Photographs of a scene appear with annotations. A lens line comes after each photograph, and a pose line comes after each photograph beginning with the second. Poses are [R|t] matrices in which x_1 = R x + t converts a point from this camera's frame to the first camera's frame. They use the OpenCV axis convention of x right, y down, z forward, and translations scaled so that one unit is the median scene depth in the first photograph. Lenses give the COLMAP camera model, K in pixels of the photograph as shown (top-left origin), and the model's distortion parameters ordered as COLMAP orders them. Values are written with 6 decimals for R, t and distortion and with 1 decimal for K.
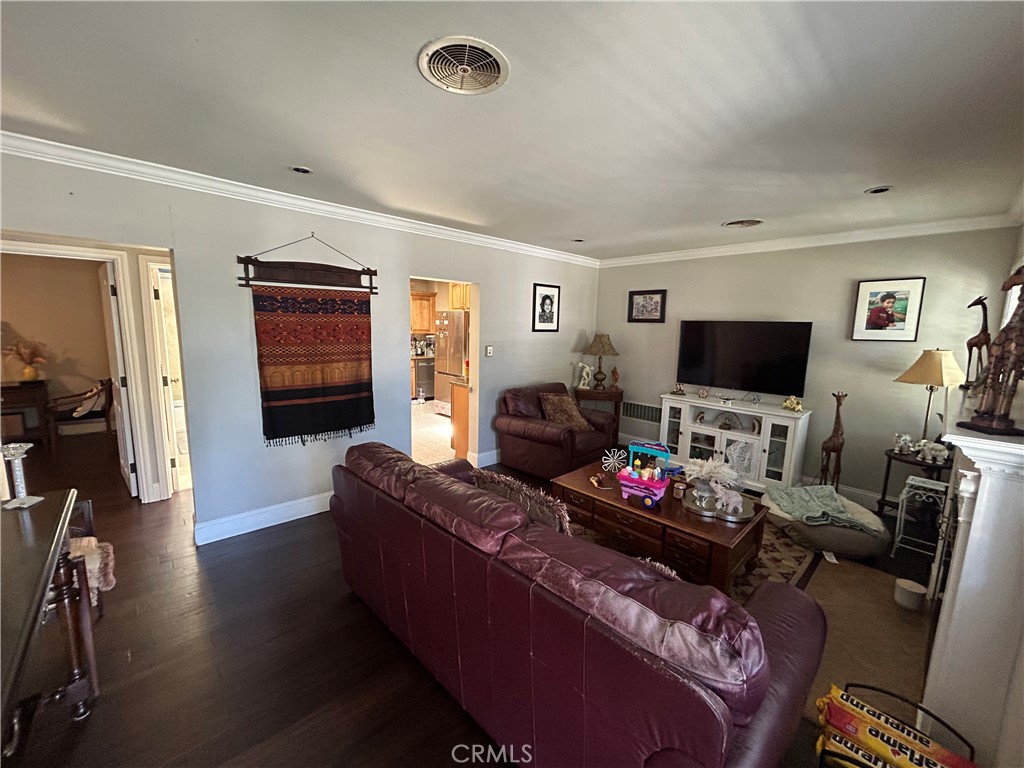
lens RADIAL K [[410.5, 0, 510.2], [0, 410.5, 384.0], [0, 0, 1]] dist [0.001820, 0.000045]
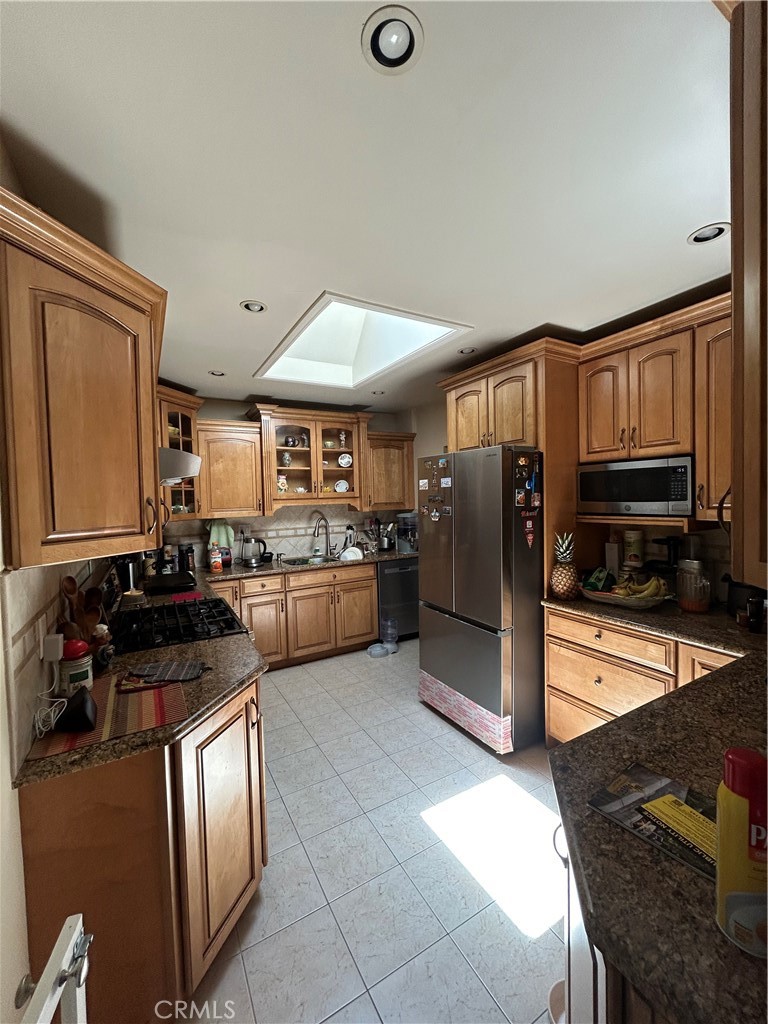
lens RADIAL K [[410.5, 0, 383.3], [0, 410.5, 512.9], [0, 0, 1]] dist [0.001820, 0.000045]
pose [[0.971364, -0.038860, -0.234398, -0.101584], [0.015438, 0.994772, -0.100945, -0.067529], [0.237096, 0.094435, 0.966886, 0.499936]]
